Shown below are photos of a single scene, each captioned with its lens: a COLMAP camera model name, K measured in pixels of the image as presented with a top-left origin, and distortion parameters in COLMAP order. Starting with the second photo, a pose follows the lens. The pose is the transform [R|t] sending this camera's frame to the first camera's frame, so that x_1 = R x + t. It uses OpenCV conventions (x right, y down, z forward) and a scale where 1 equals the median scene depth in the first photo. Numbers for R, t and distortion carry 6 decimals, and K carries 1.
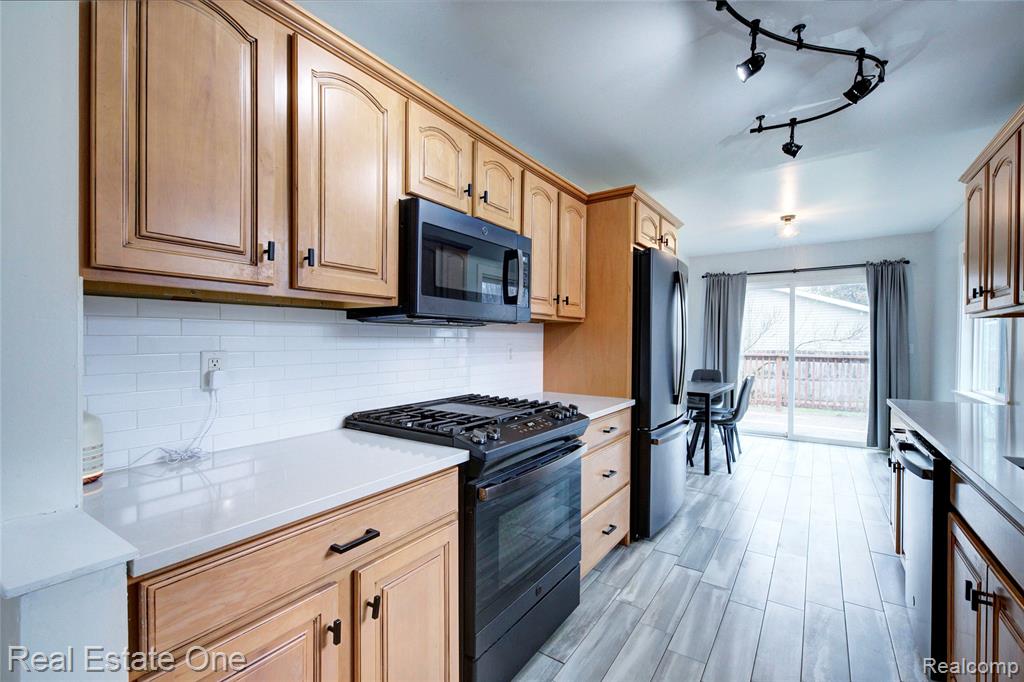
lens RADIAL K [[458.1, 0, 503.0], [0, 458.1, 343.6], [0, 0, 1]] dist [0.014860, -0.001776]
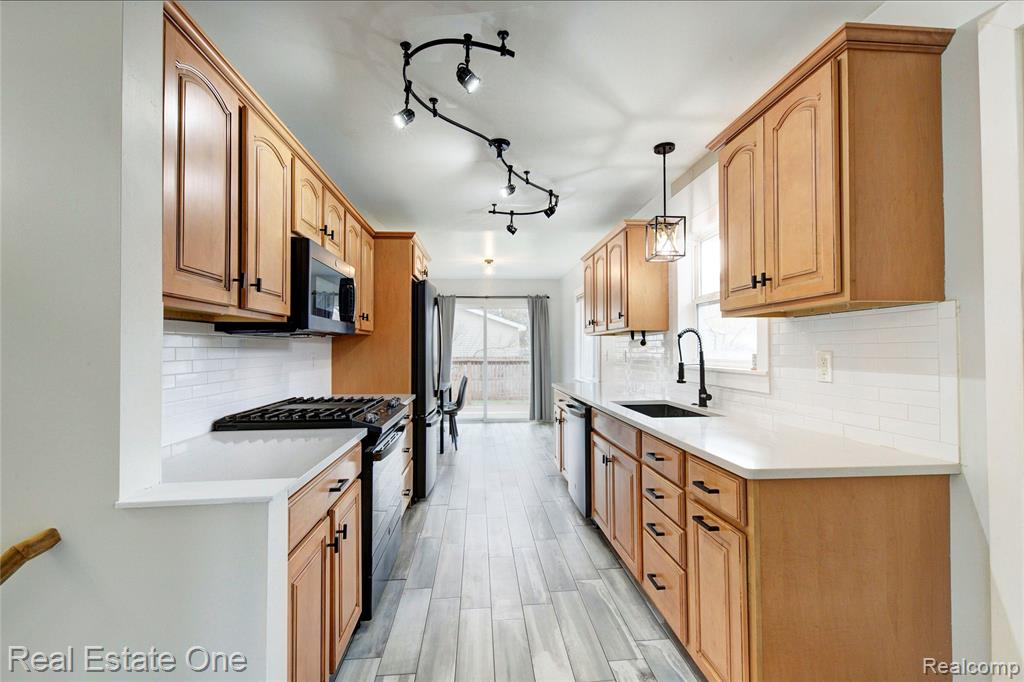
lens RADIAL K [[458.1, 0, 520.7], [0, 458.1, 340.4], [0, 0, 1]] dist [0.014860, -0.001776]
pose [[0.768783, 0.005729, 0.639484, -0.342815], [0.011260, 0.999684, -0.022492, 0.000469], [-0.639410, 0.024492, 0.768476, -0.218888]]
